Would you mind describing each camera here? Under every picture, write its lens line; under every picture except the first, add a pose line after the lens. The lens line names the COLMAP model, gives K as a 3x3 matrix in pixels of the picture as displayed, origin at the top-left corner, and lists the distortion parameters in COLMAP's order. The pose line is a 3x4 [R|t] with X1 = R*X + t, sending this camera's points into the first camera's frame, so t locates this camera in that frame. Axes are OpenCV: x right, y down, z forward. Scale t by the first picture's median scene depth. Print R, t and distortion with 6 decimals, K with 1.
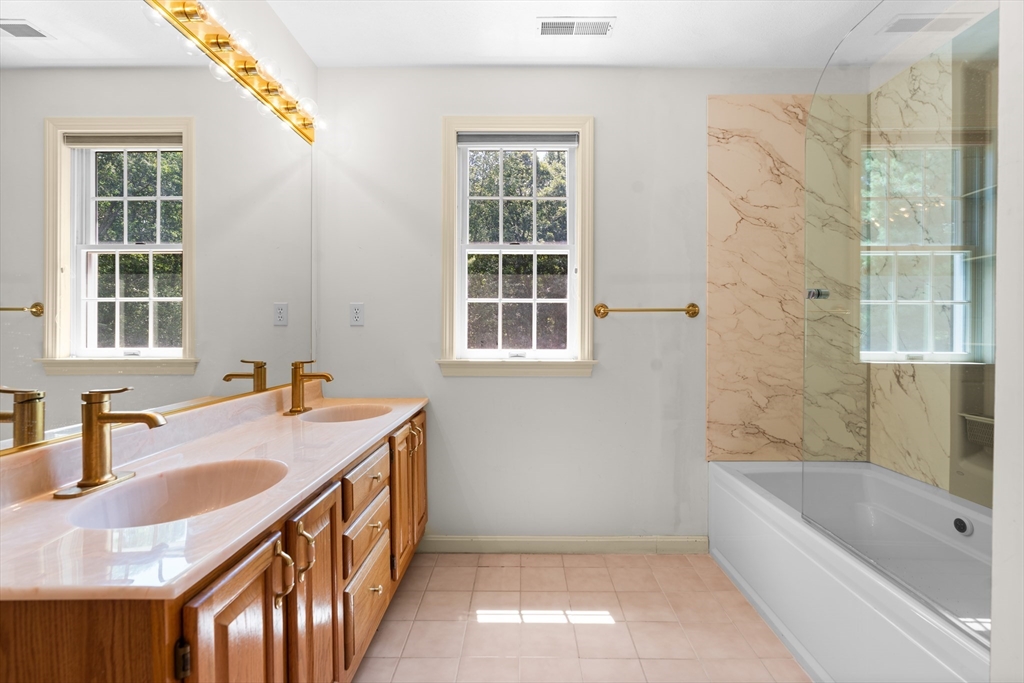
lens RADIAL K [[460.1, 0, 510.7], [0, 460.1, 333.9], [0, 0, 1]] dist [-0.003104, 0.000867]
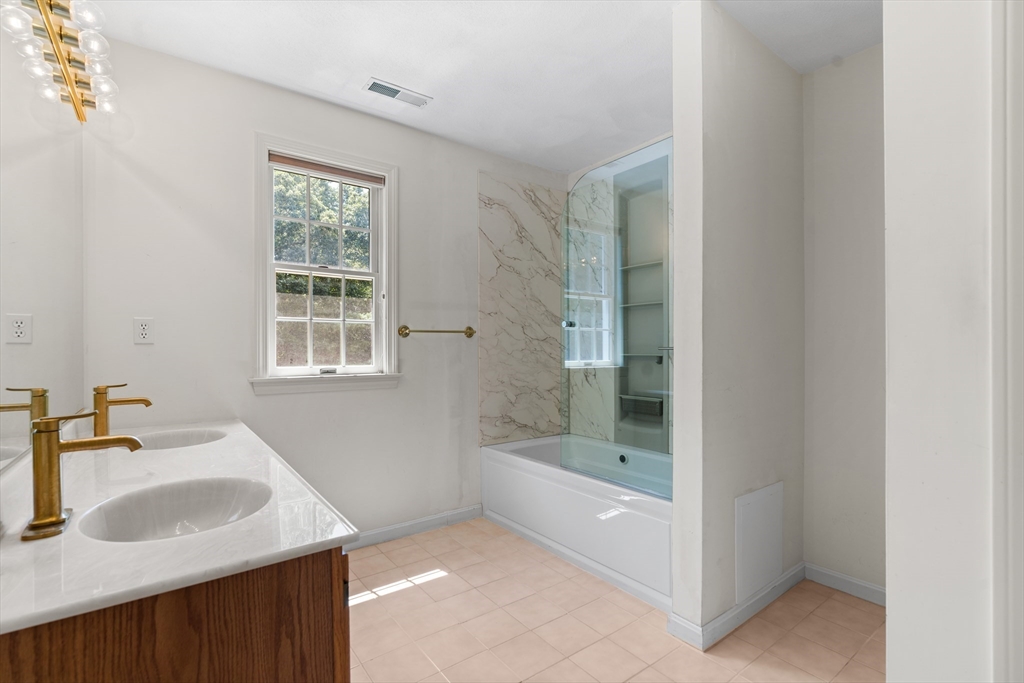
lens RADIAL K [[460.1, 0, 490.6], [0, 460.1, 351.5], [0, 0, 1]] dist [-0.003104, 0.000867]
pose [[0.816245, -0.009178, 0.577632, -0.311927], [0.009000, 0.999954, 0.003170, -0.000128], [-0.577635, 0.002612, 0.816291, -0.096075]]
